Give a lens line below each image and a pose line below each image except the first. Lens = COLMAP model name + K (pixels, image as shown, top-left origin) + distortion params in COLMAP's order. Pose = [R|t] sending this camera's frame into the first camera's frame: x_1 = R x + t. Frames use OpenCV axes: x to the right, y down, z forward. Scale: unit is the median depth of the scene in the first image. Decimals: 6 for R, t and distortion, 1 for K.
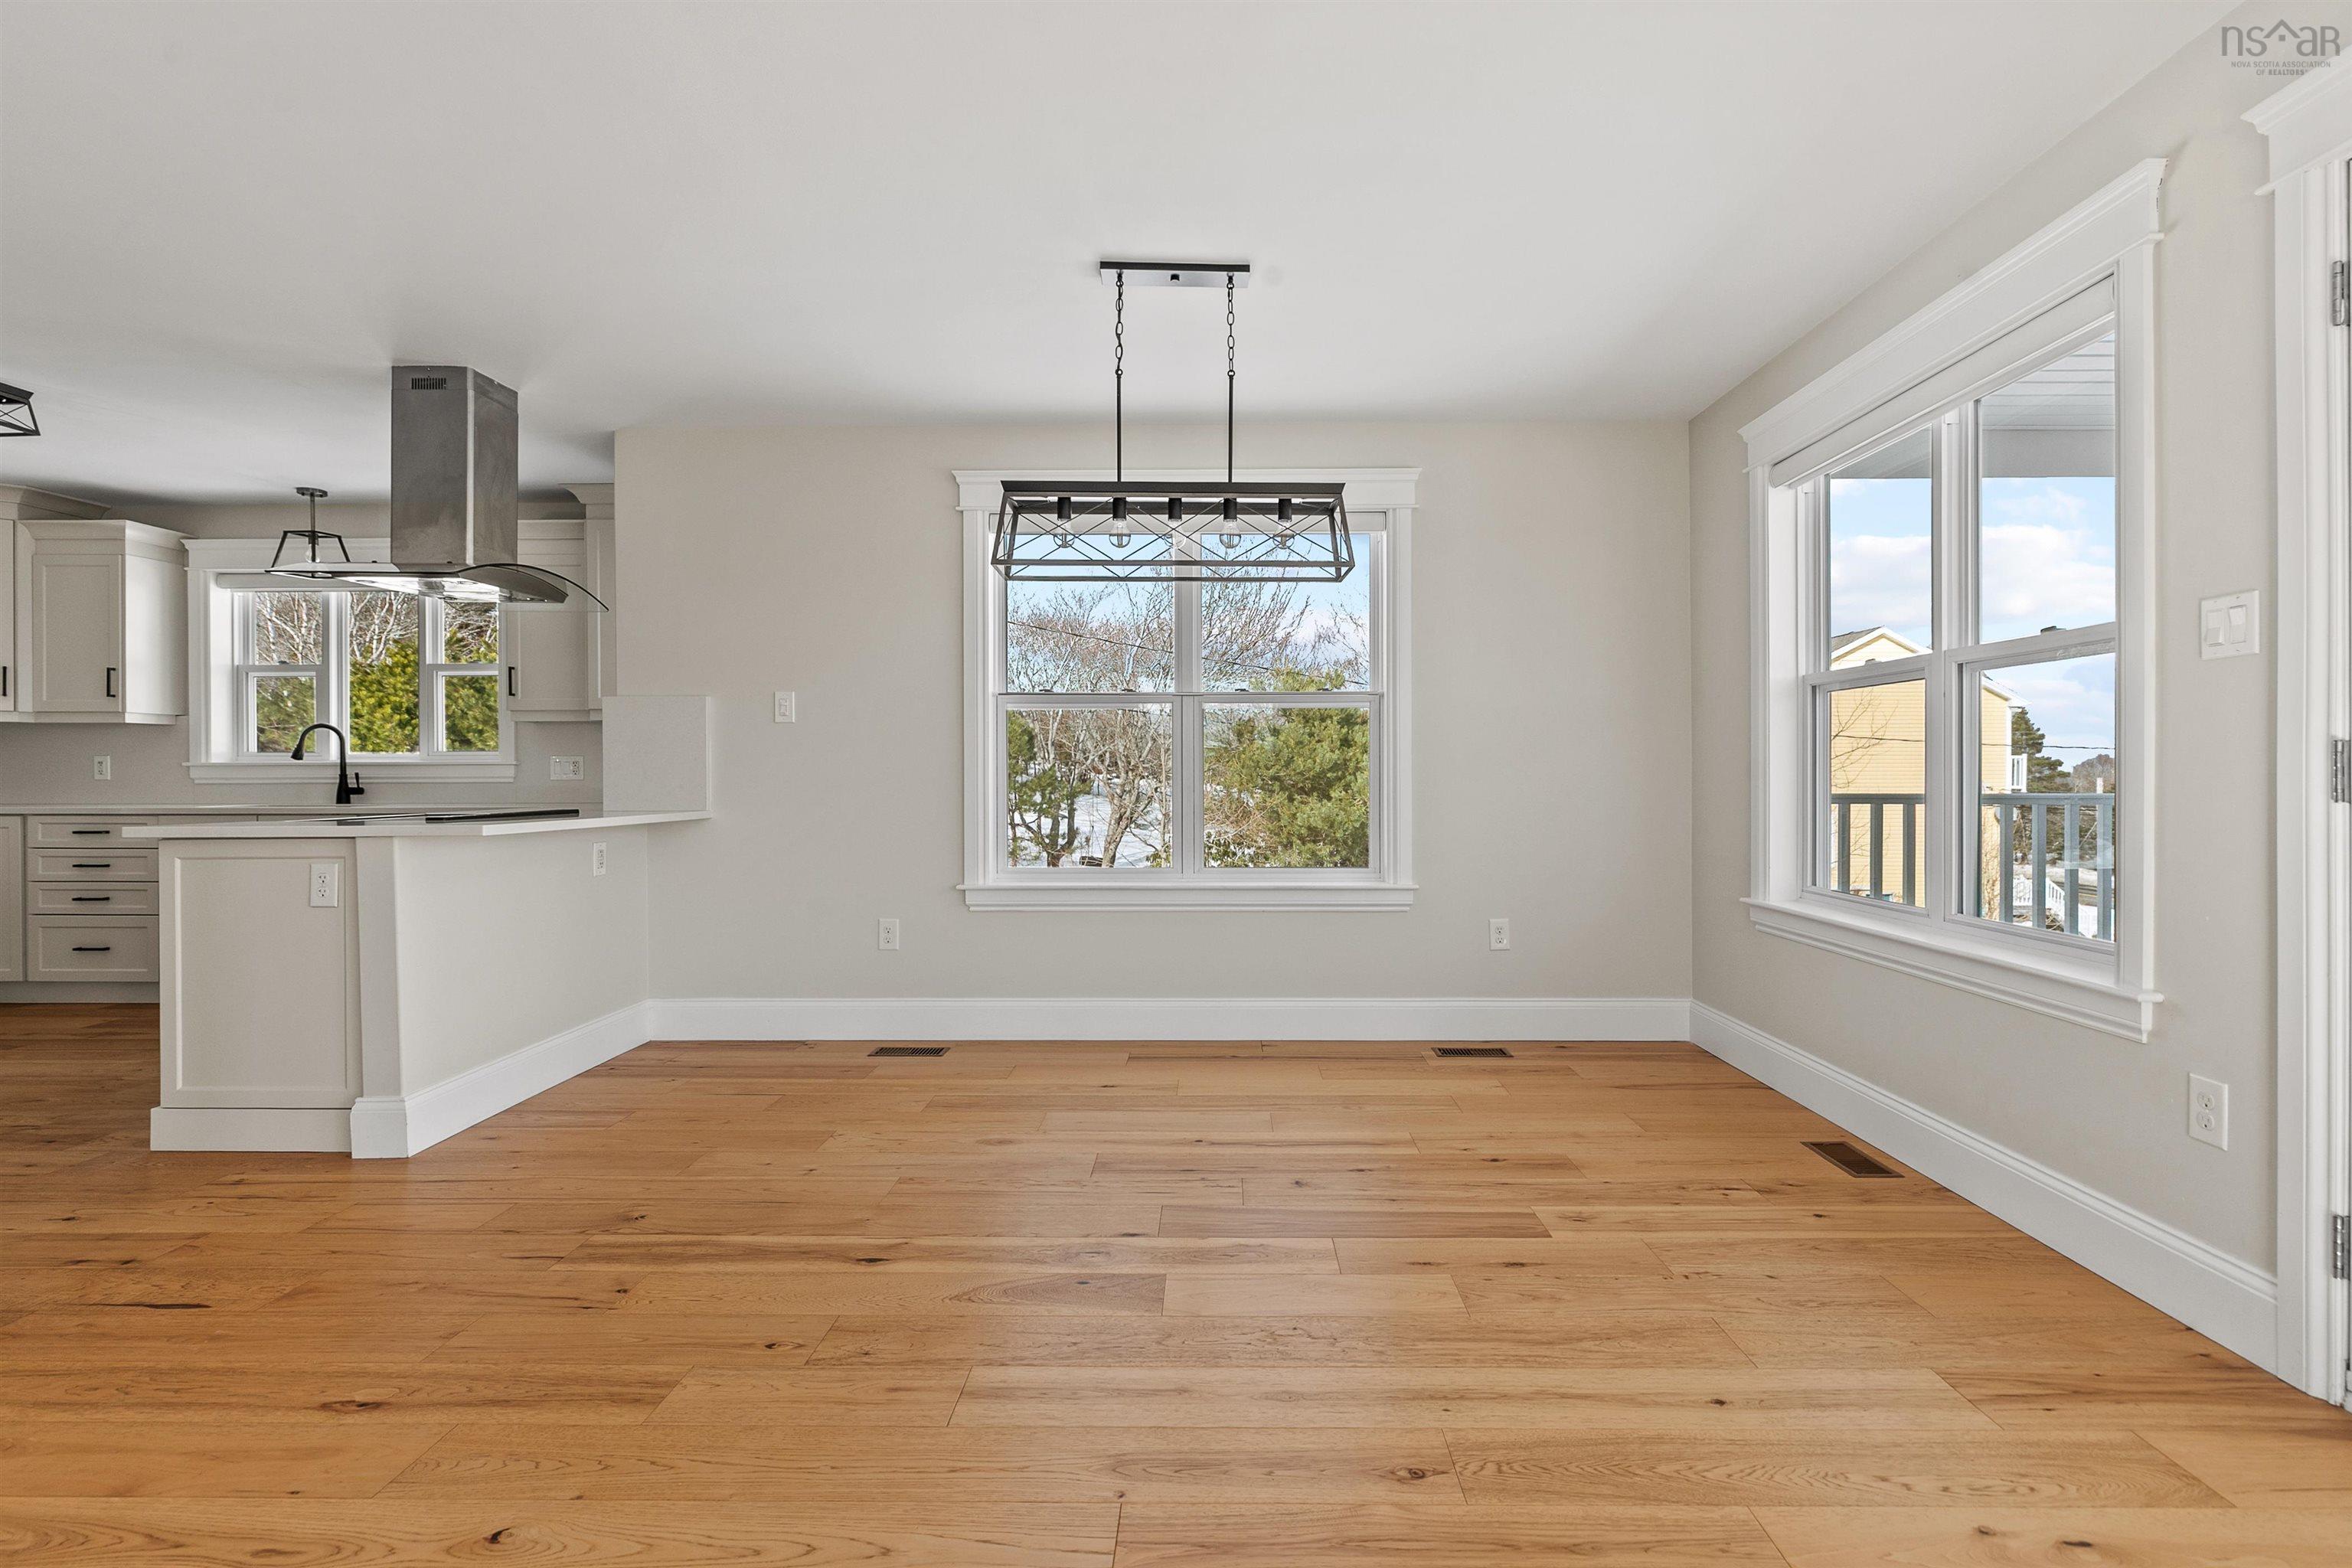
lens RADIAL K [[1129.4, 0, 1241.9], [0, 1129.4, 776.8], [0, 0, 1]] dist [-0.003002, 0.000992]
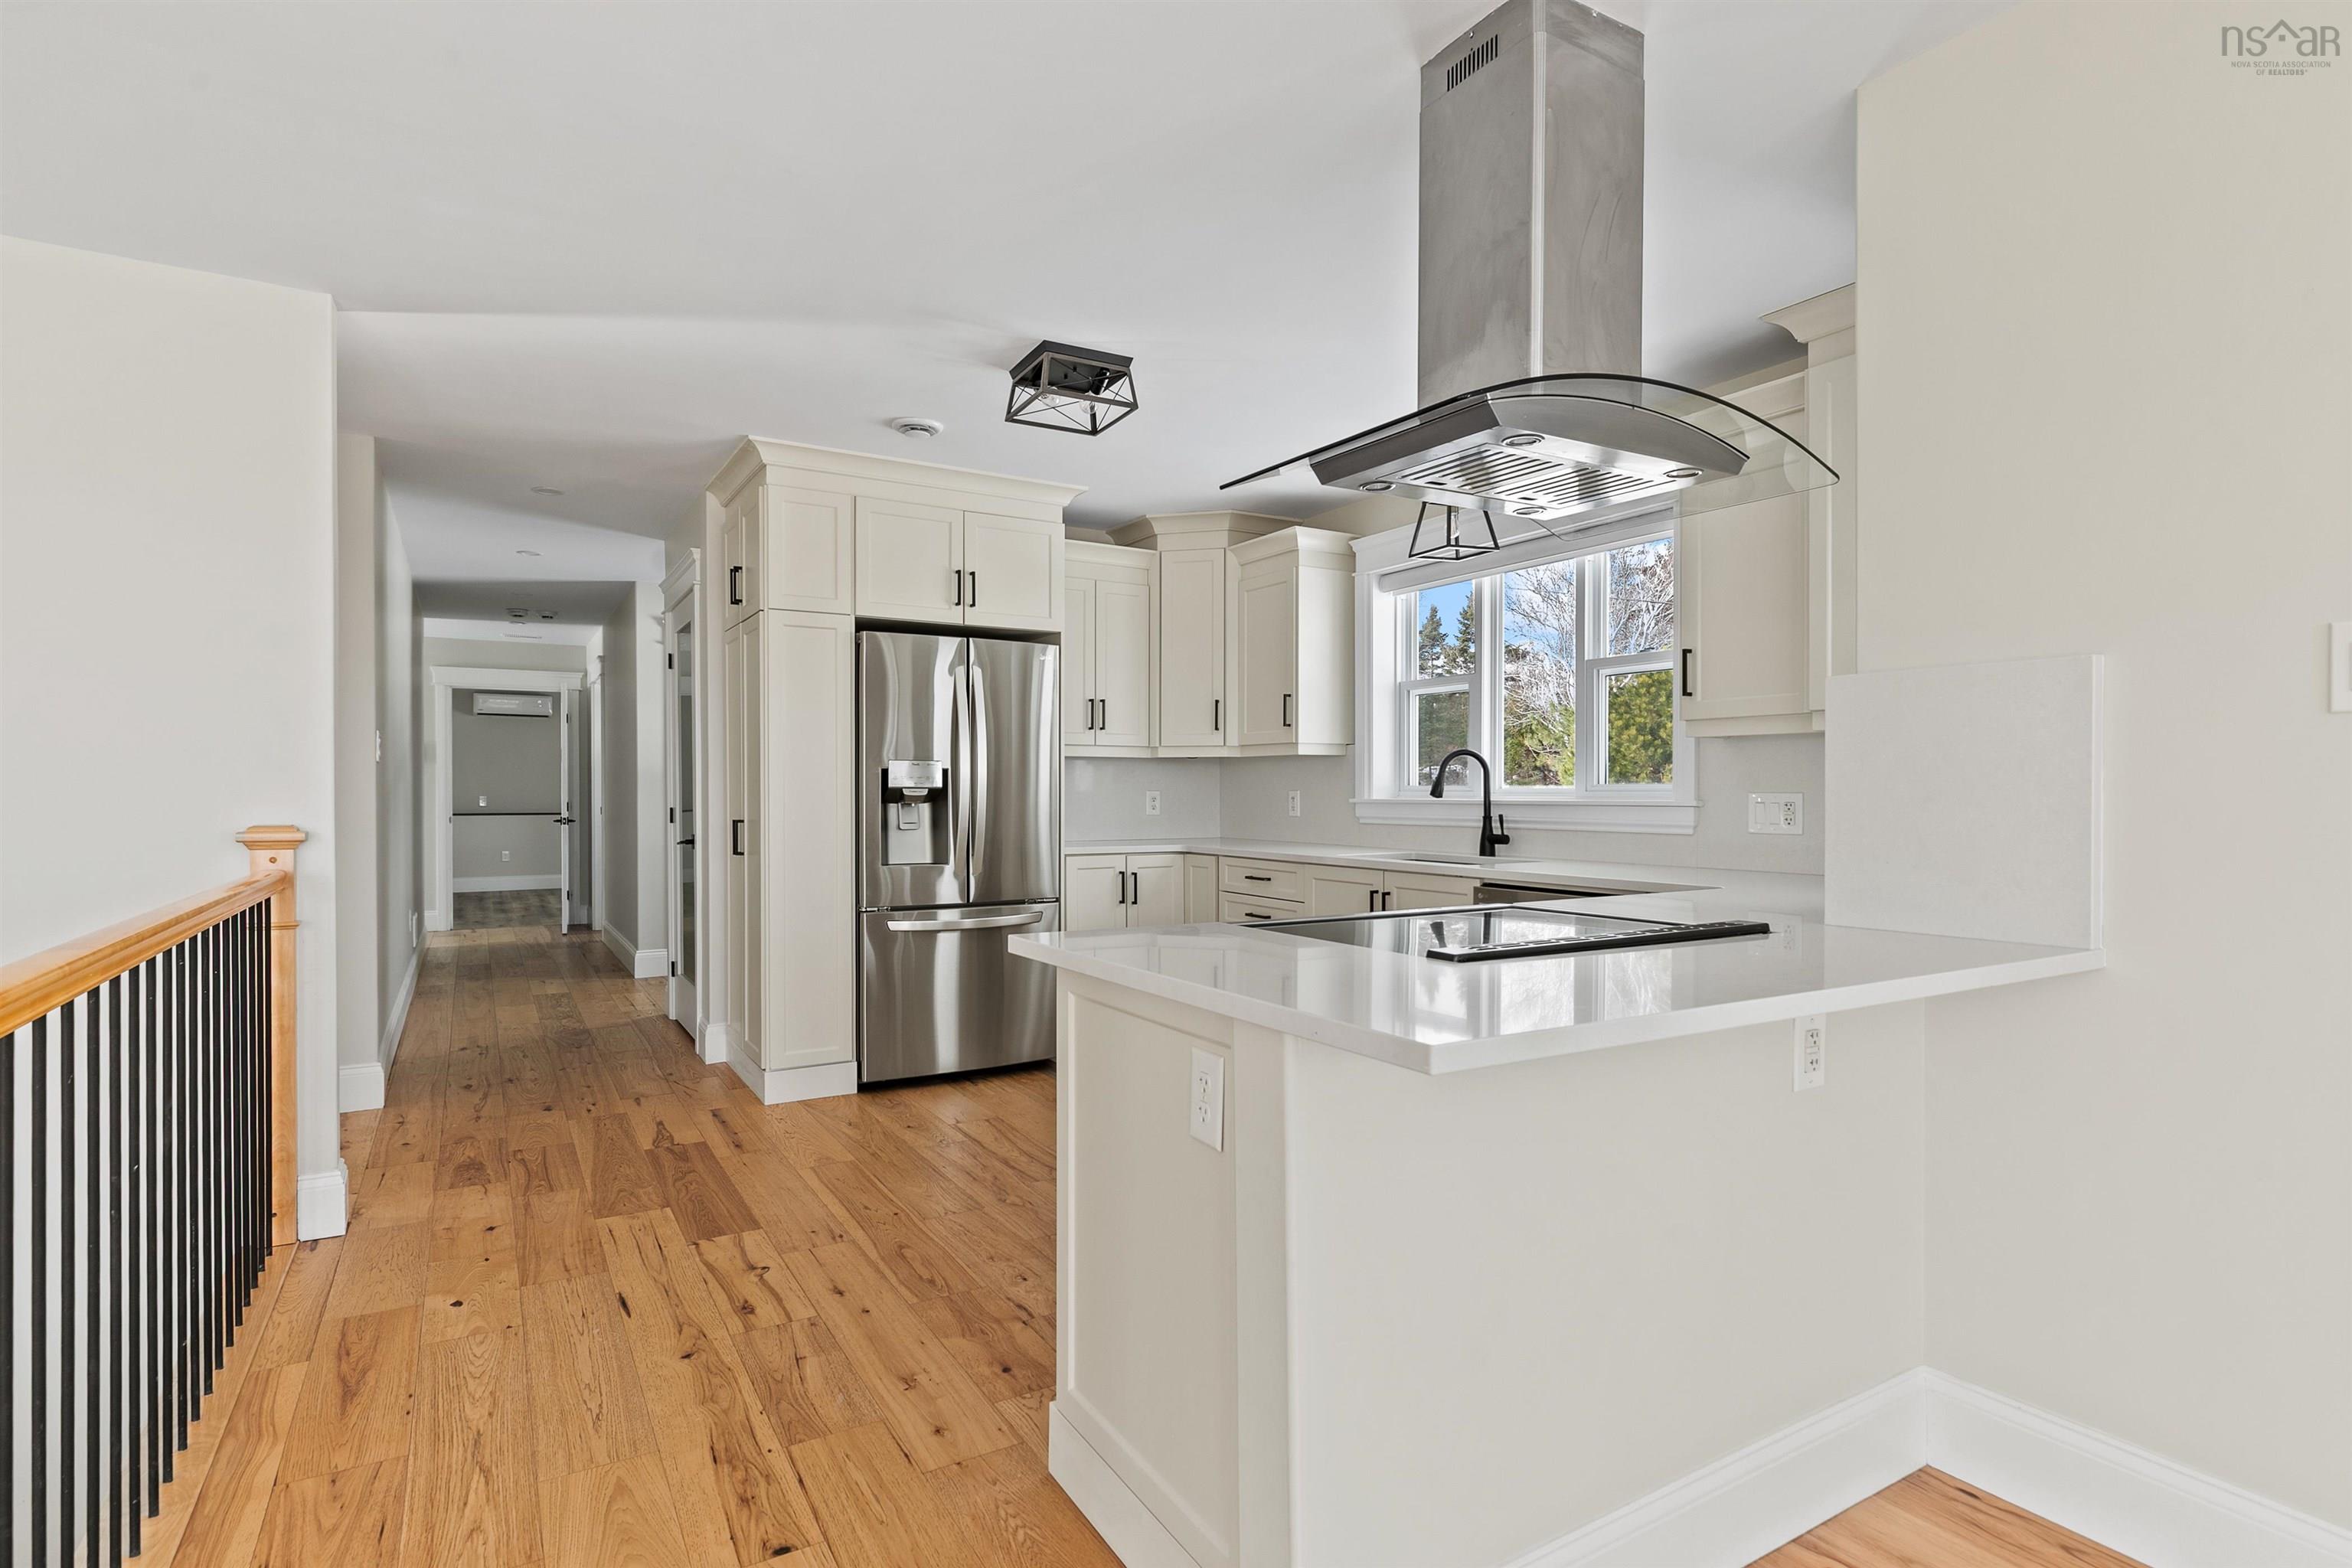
lens RADIAL K [[1193.3, 0, 1146.0], [0, 1193.3, 793.1], [0, 0, 1]] dist [-0.000652, 0.000645]
pose [[0.497004, 0.004342, -0.867737, -0.330319], [-0.005136, 0.999985, 0.002062, -0.026900], [0.867733, 0.003432, 0.497019, 0.607282]]
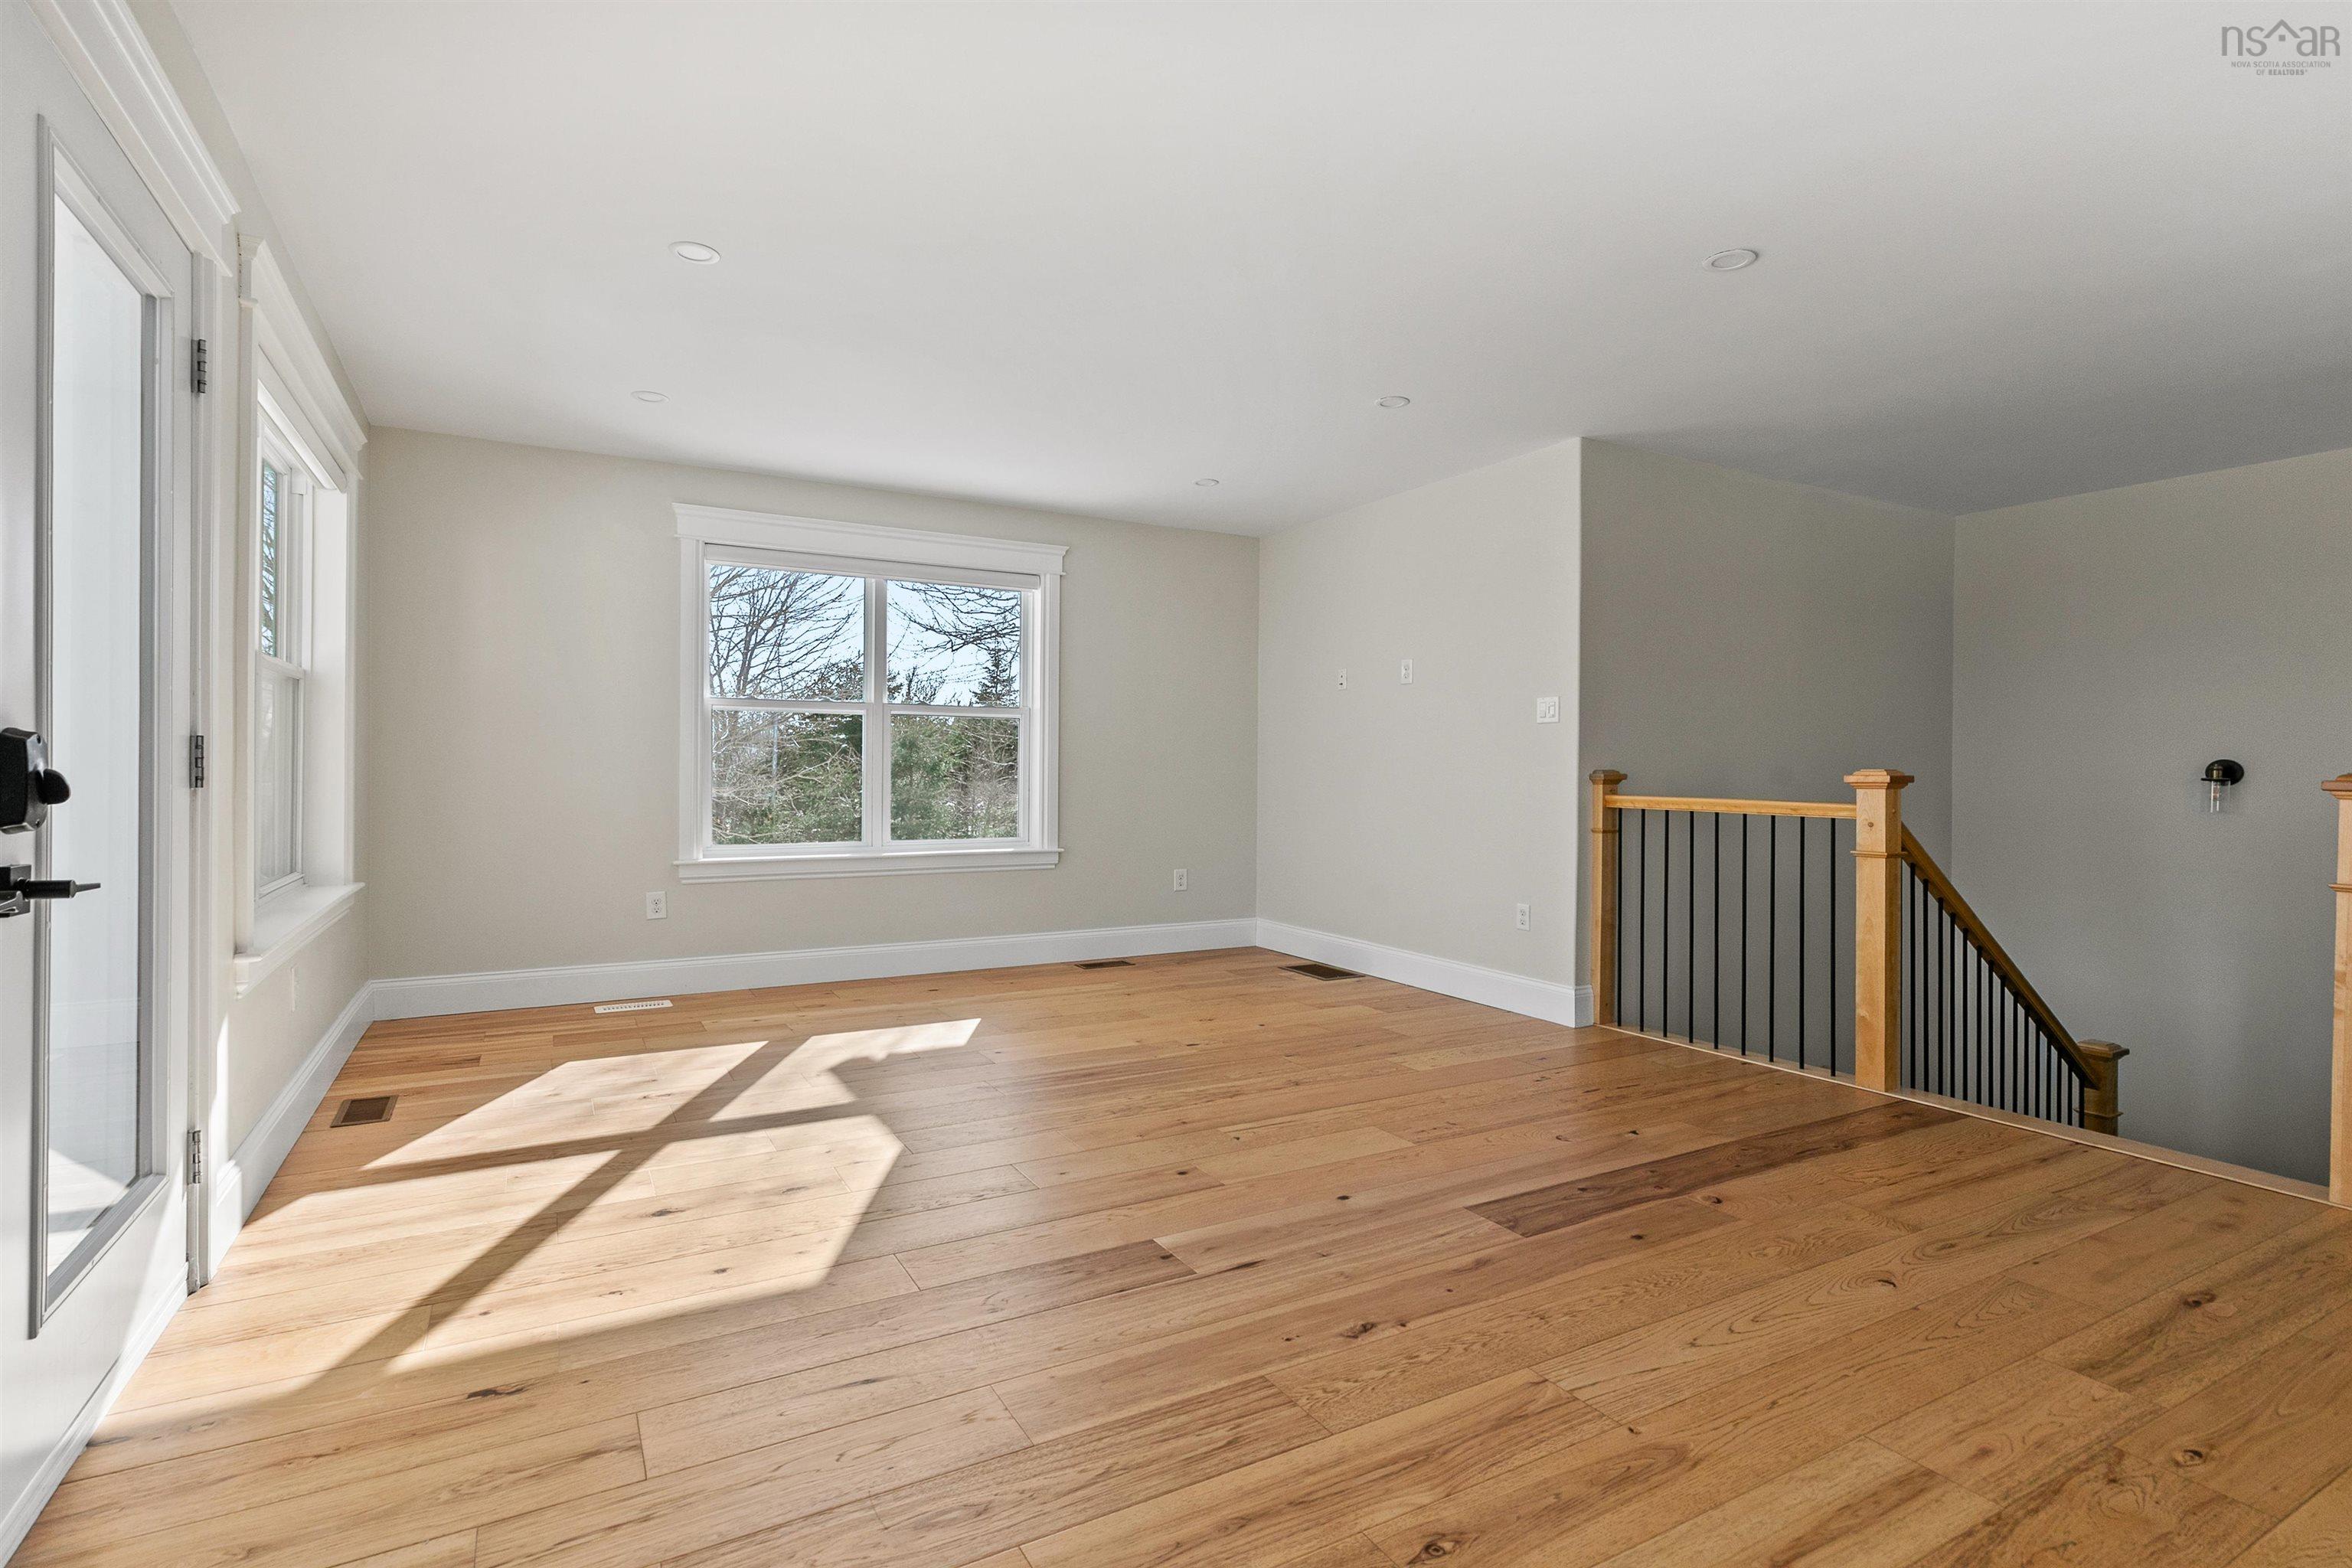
lens RADIAL K [[1076.6, 0, 1227.1], [0, 1076.6, 753.9], [0, 0, 1]] dist [0.012672, -0.000959]
pose [[-0.867725, -0.013072, -0.496872, 0.323935], [-0.007270, 0.999881, -0.013610, 0.005751], [0.496991, -0.008197, -0.867717, 0.730720]]
